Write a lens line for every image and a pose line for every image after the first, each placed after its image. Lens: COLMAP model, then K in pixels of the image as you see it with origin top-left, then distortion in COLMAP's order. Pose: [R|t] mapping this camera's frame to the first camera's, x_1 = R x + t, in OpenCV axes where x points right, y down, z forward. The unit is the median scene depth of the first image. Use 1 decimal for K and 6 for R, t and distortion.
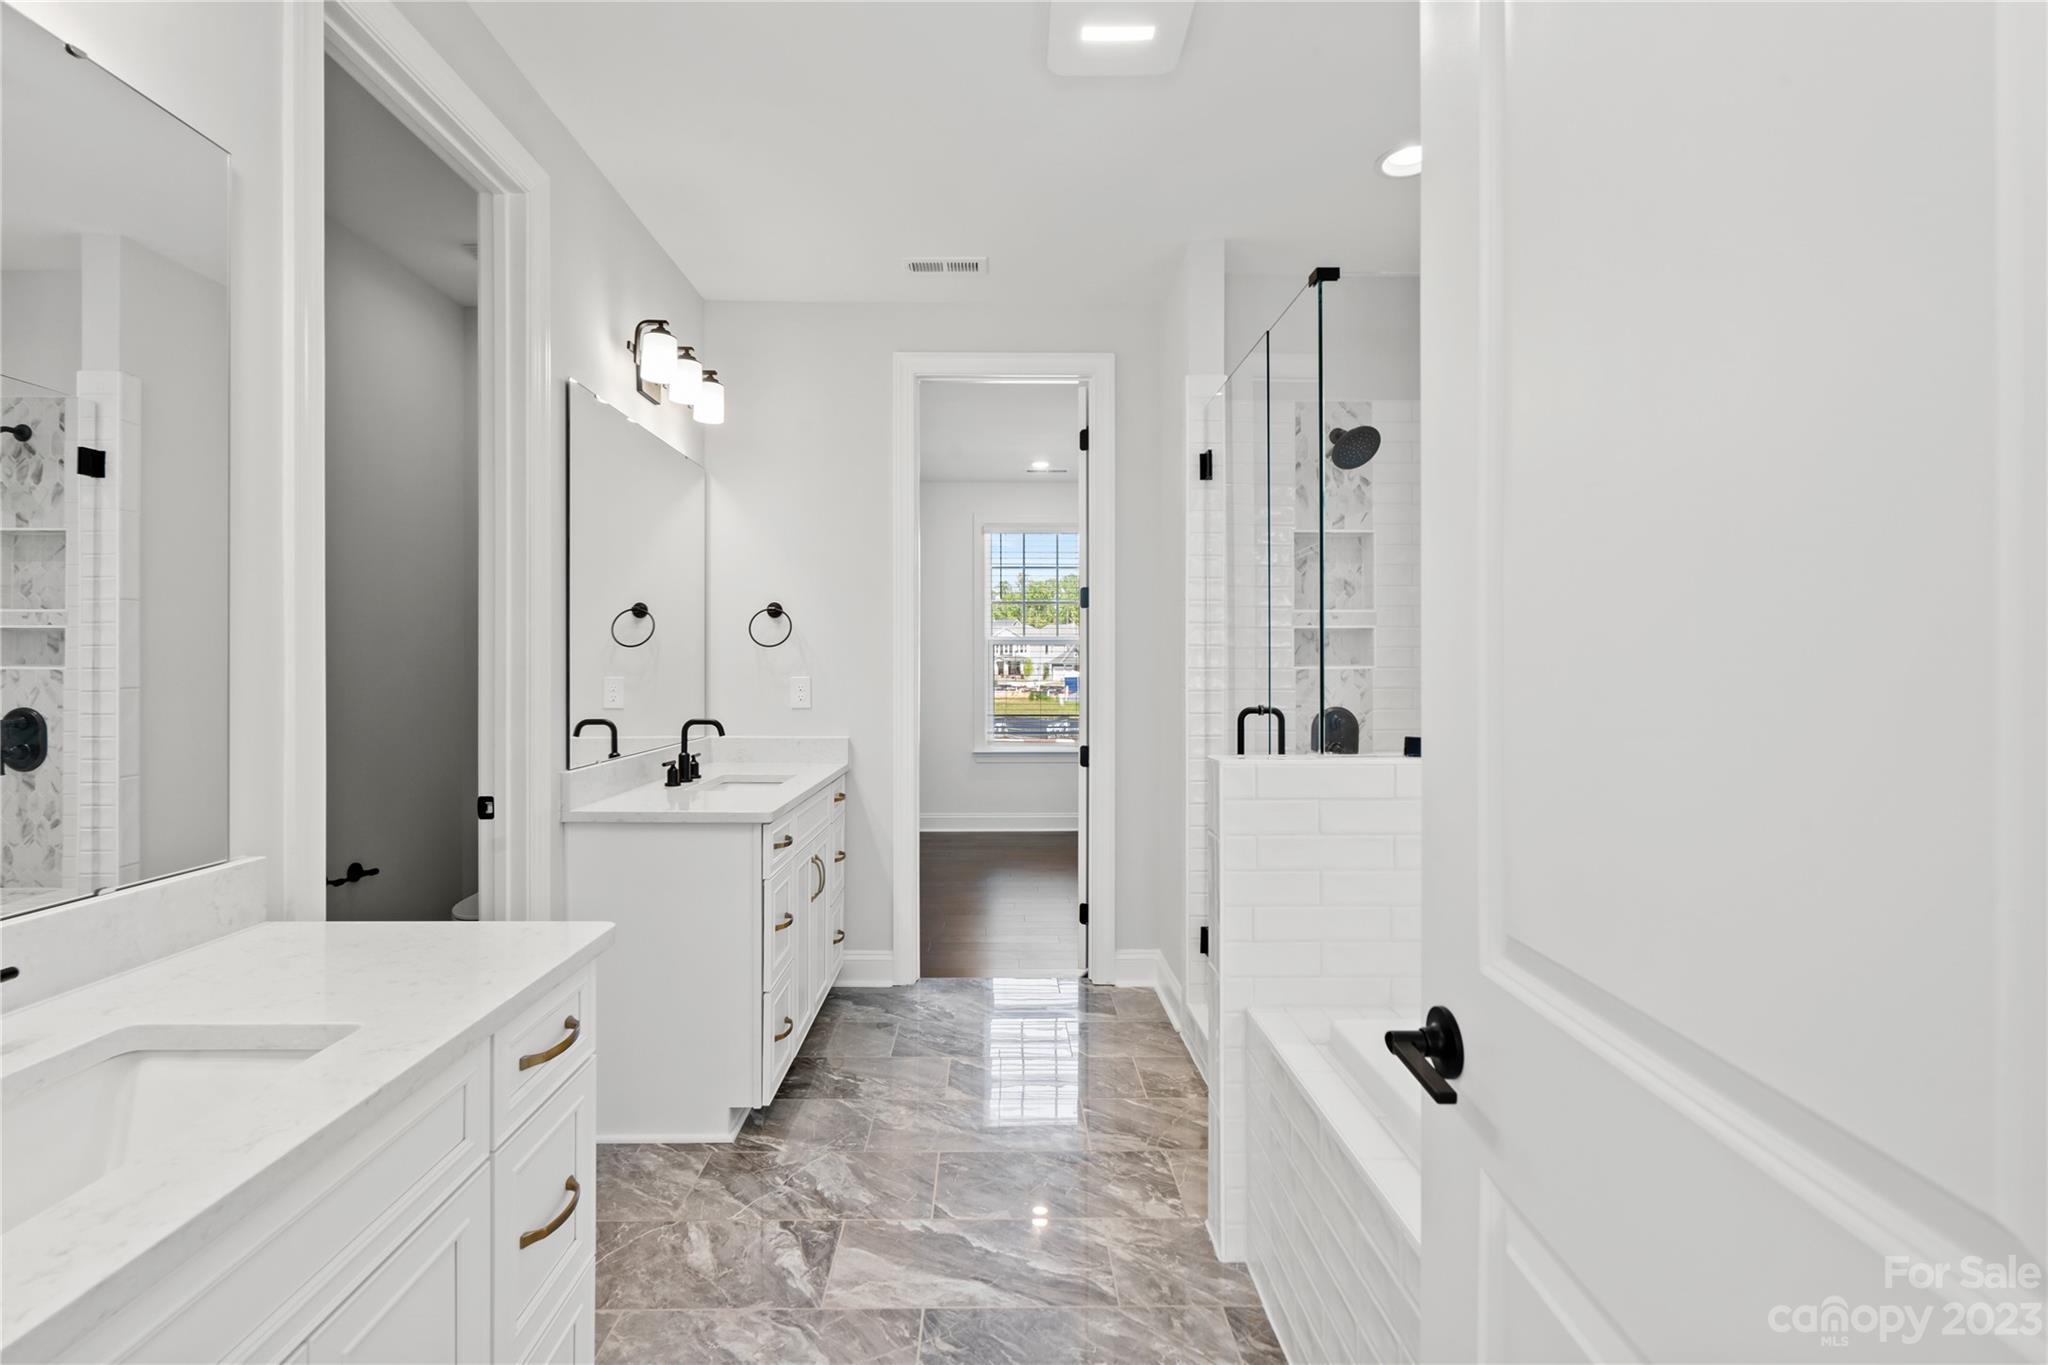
lens RADIAL K [[956.1, 0, 1009.8], [0, 956.1, 675.6], [0, 0, 1]] dist [-0.004991, 0.001999]
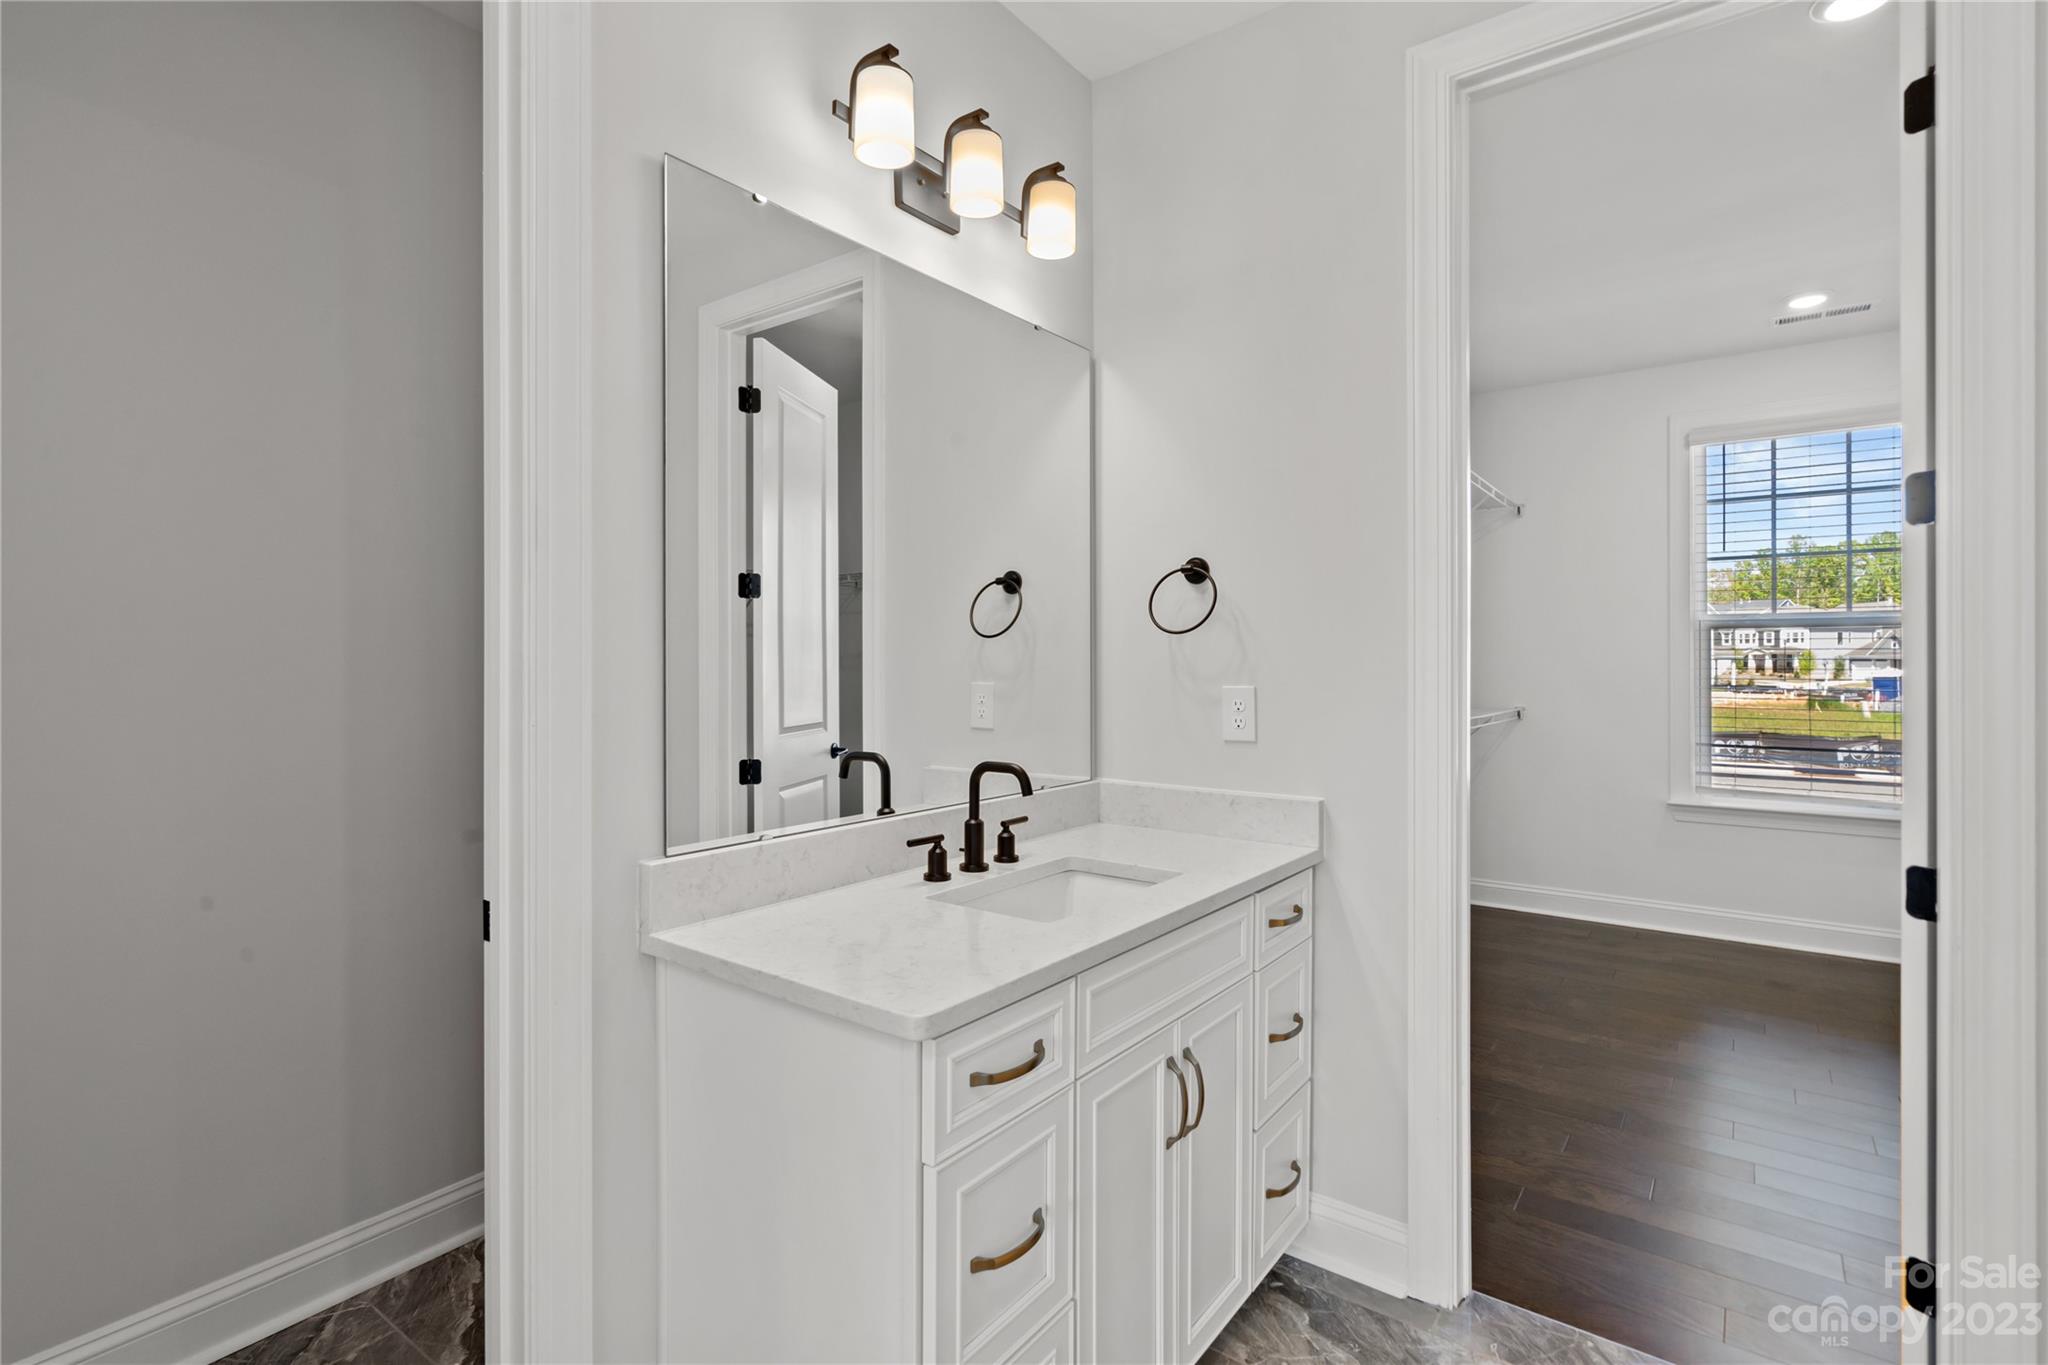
lens RADIAL K [[956.1, 0, 1022.4], [0, 956.1, 664.1], [0, 0, 1]] dist [-0.004991, 0.001999]
pose [[0.782451, 0.000382, -0.622711, 0.034509], [-0.004480, 0.999977, -0.005016, -0.008305], [0.622695, 0.006715, 0.782435, 0.482565]]
